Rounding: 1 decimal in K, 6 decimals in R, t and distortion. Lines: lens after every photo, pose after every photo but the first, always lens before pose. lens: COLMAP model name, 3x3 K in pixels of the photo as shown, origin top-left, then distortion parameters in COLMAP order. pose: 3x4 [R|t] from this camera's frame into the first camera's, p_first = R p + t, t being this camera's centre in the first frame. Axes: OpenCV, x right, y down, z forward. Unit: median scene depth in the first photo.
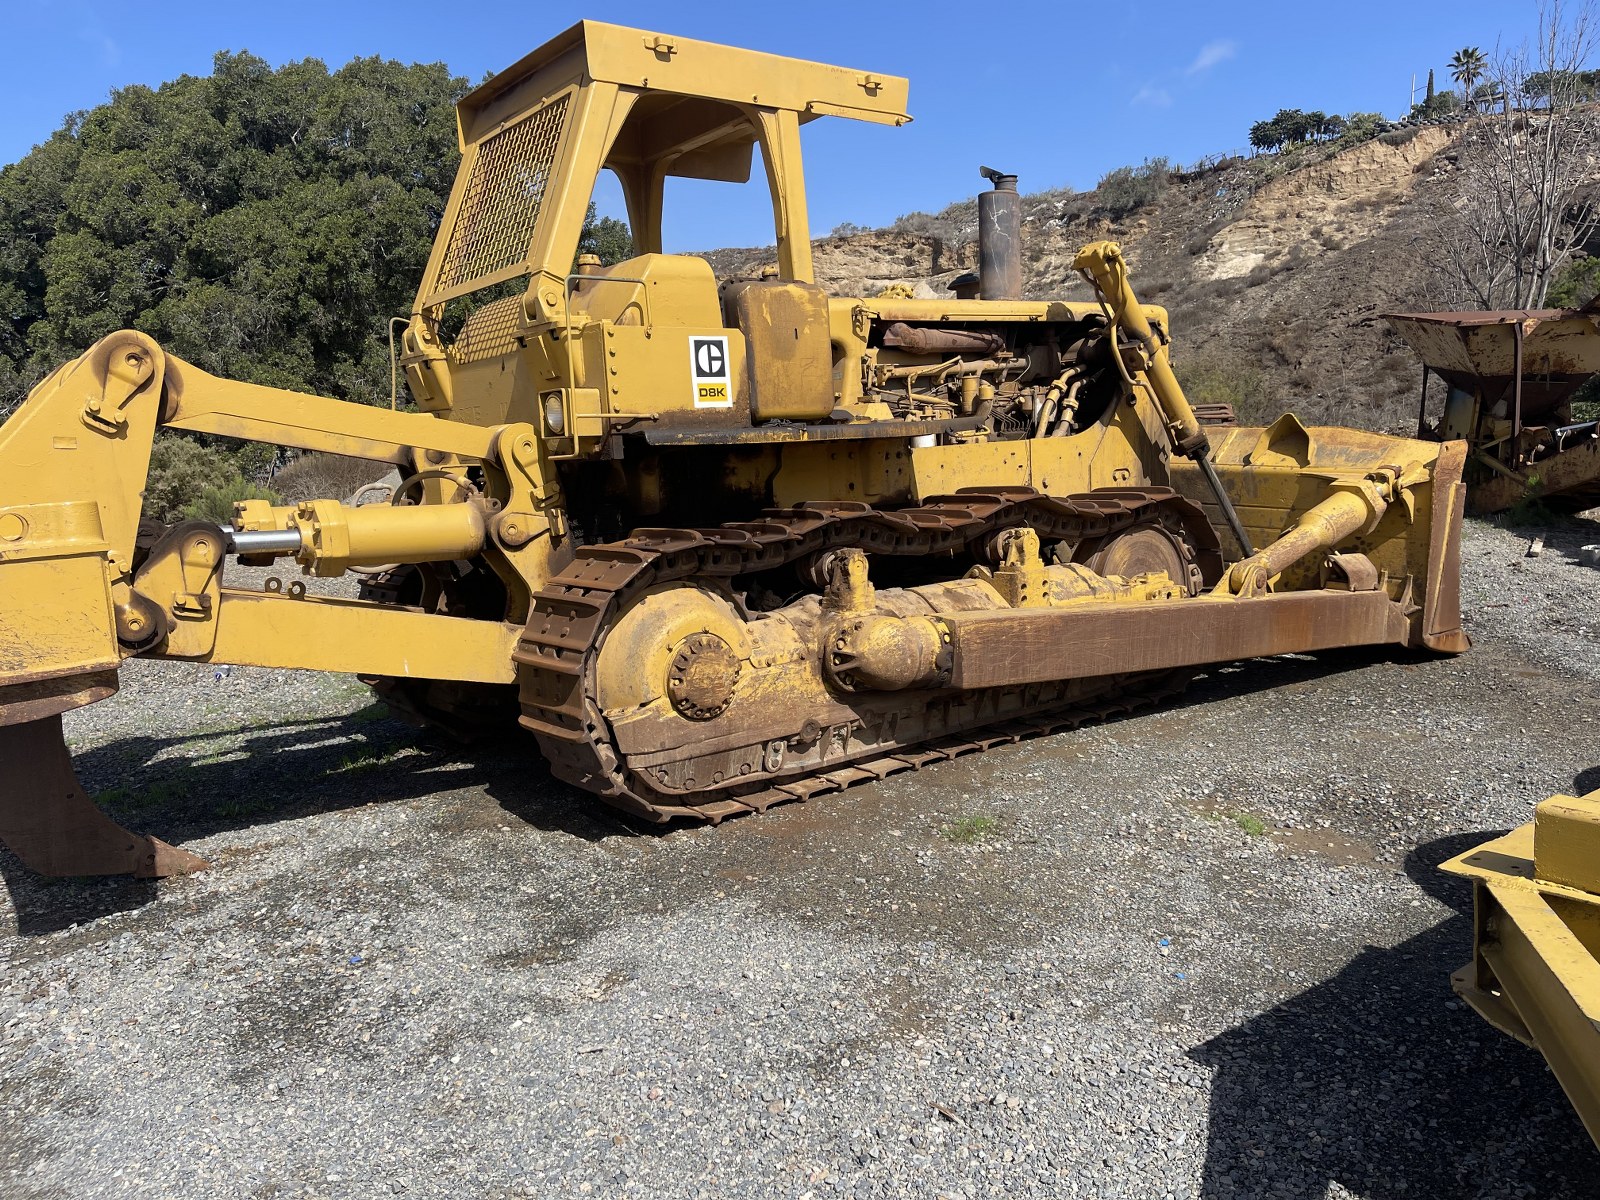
lens RADIAL K [[1181.4, 0, 792.4], [0, 1181.4, 610.4], [0, 0, 1]] dist [0.105194, -0.134624]
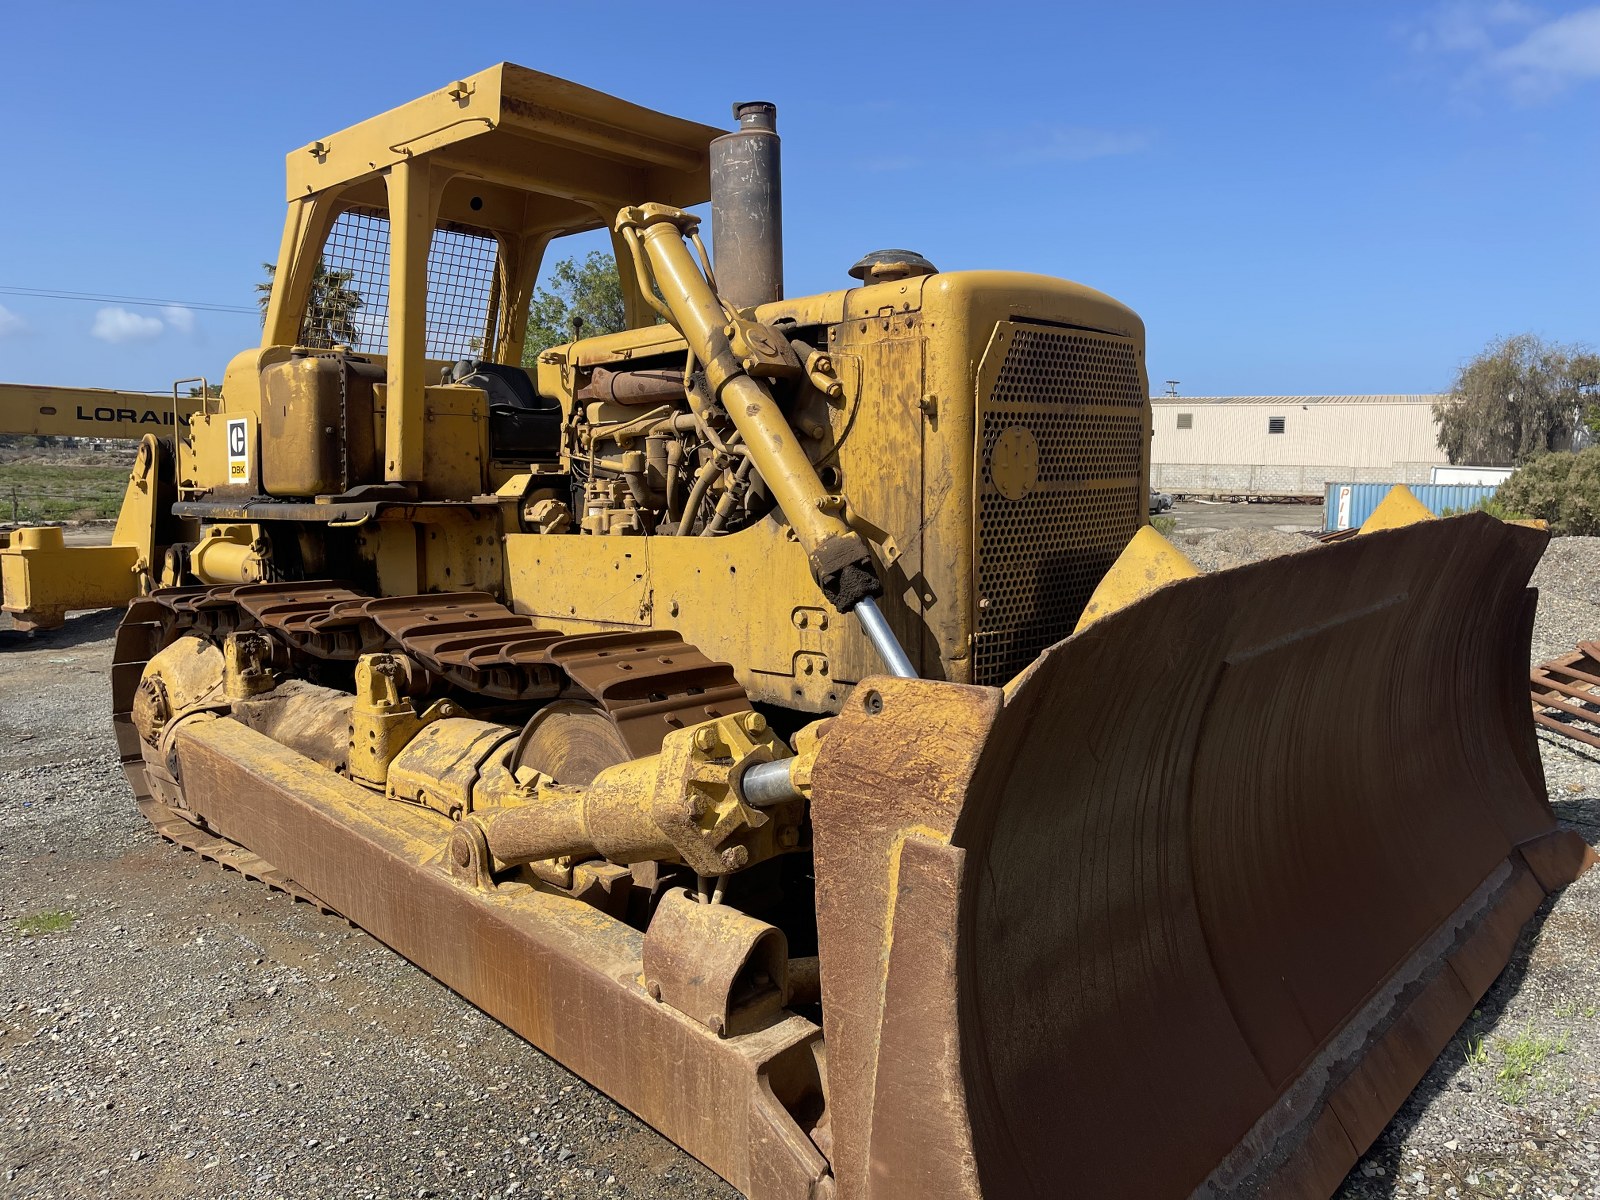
lens RADIAL K [[1181.4, 0, 792.4], [0, 1181.4, 610.4], [0, 0, 1]] dist [0.105194, -0.134624]
pose [[0.186119, 0.152986, -0.970544, 1.070534], [-0.131261, 0.982820, 0.129750, -0.252601], [0.973720, 0.103246, 0.203002, 1.214402]]
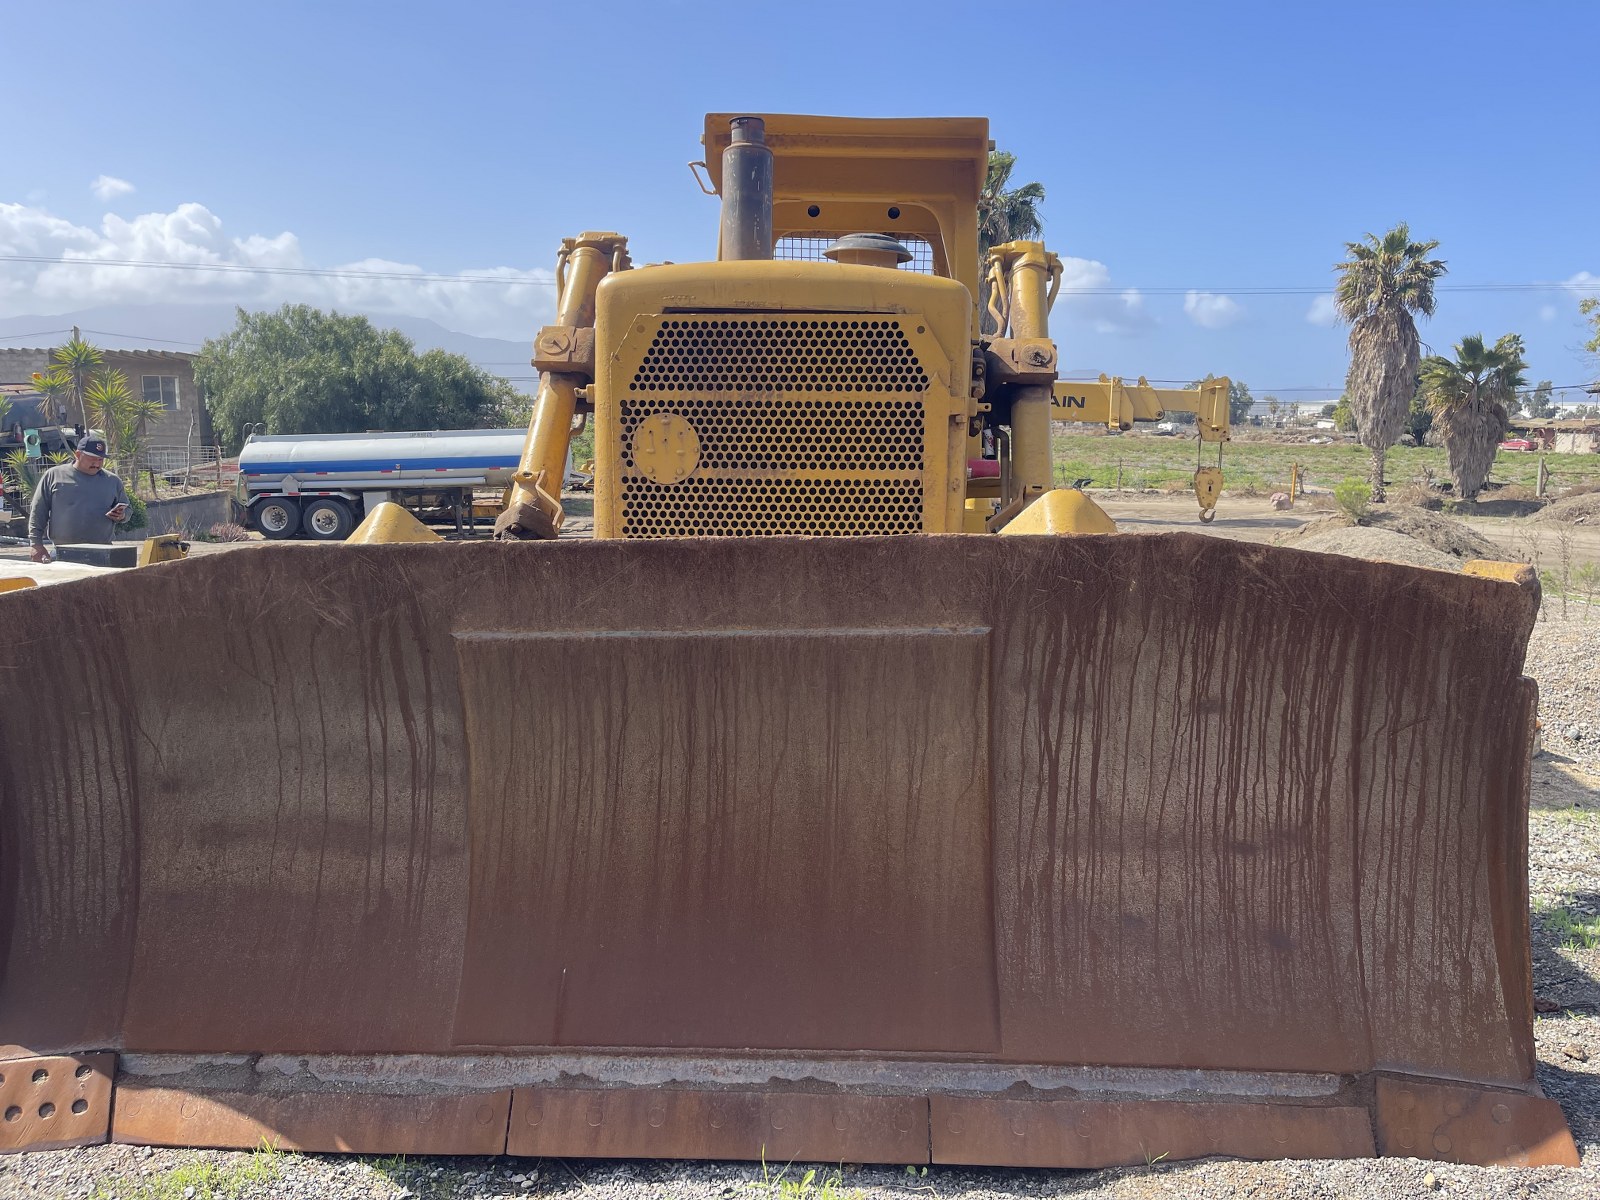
lens RADIAL K [[1164.5, 0, 800.0], [0, 1164.5, 600.0], [0, 0, 1]] dist [0.101343, -0.121805]
pose [[-0.646440, 0.130619, -0.751700, 1.049795], [-0.092243, 0.964629, 0.246944, -0.265848], [0.757368, 0.228973, -0.611527, 1.311307]]
